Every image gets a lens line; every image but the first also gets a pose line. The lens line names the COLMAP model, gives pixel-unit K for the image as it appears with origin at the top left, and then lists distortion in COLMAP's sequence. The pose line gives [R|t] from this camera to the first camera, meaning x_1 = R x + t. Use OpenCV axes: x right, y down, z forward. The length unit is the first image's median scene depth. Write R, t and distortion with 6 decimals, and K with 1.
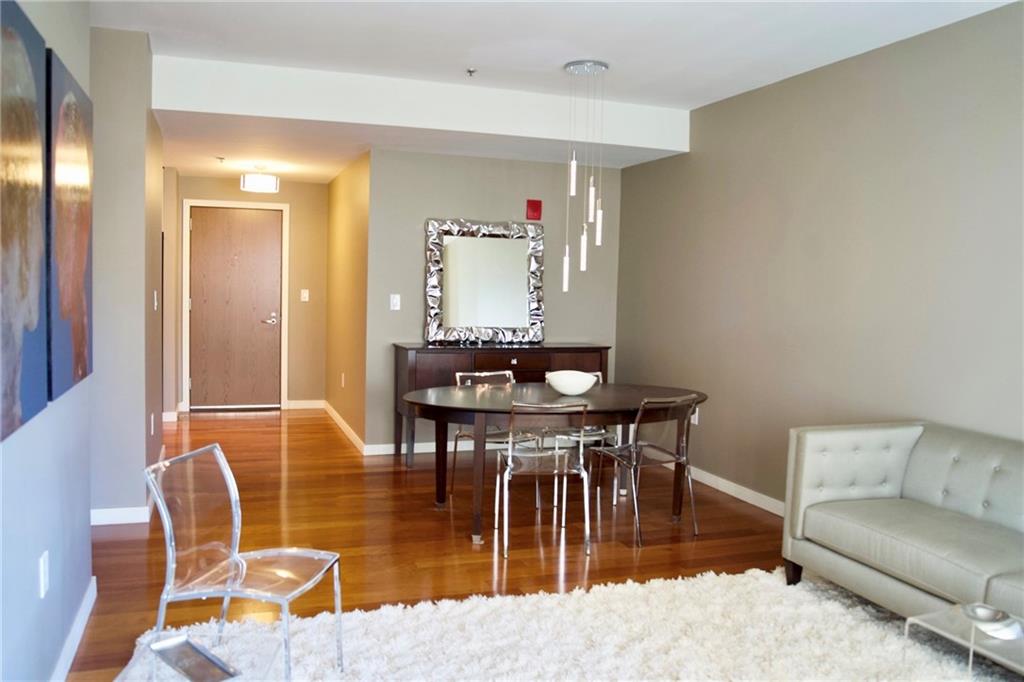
lens RADIAL K [[823.2, 0, 512.0], [0, 823.2, 341.0], [0, 0, 1]] dist [-0.087622, 0.001912]
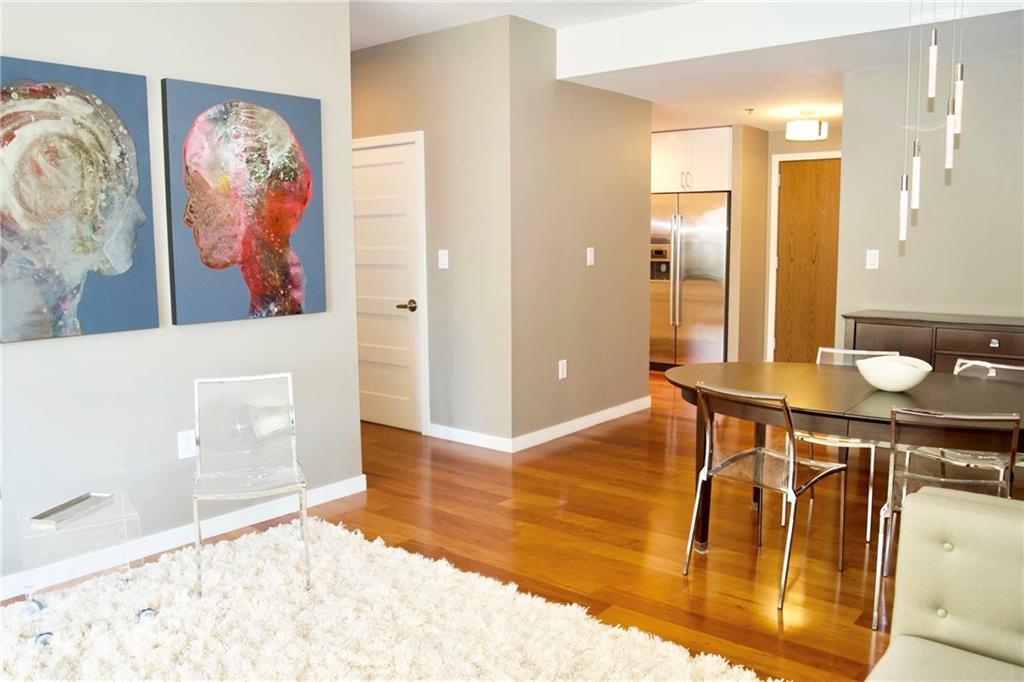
lens RADIAL K [[823.2, 0, 512.0], [0, 823.2, 341.0], [0, 0, 1]] dist [-0.087622, 0.001912]
pose [[0.513532, 0.079348, -0.854394, 0.364927], [-0.040270, 0.996847, 0.068373, -0.007098], [0.857125, -0.000706, 0.515108, 0.282670]]
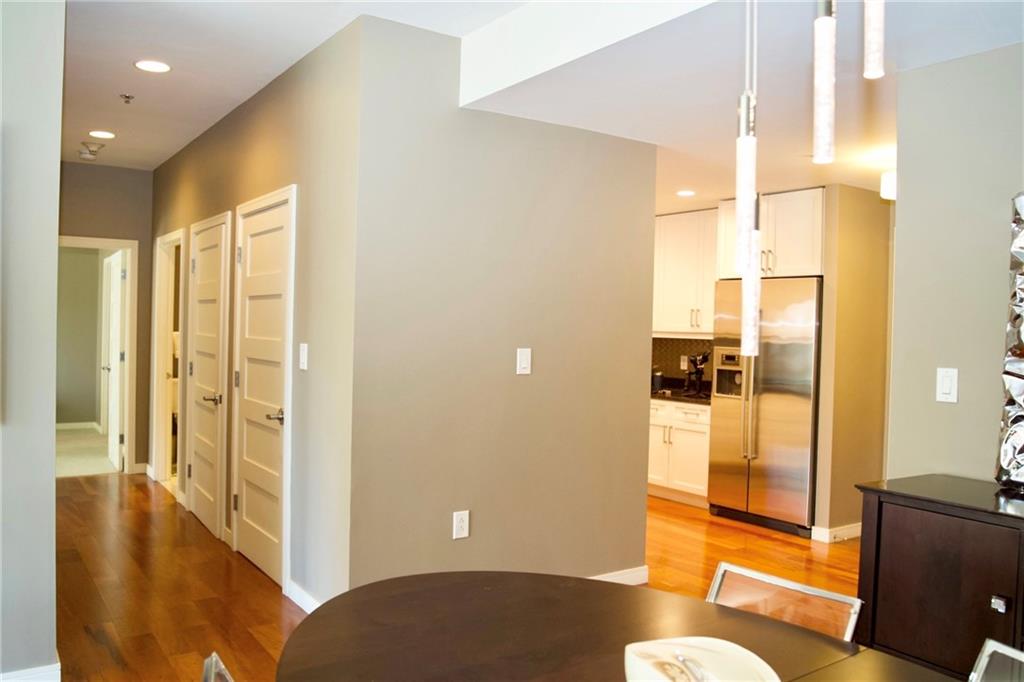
lens RADIAL K [[823.2, 0, 512.0], [0, 823.2, 341.0], [0, 0, 1]] dist [-0.087622, 0.001912]
pose [[0.253379, -0.003657, -0.967360, 0.232308], [-0.085777, 0.995969, -0.026232, -0.038909], [0.963557, 0.089624, 0.252044, 0.649449]]
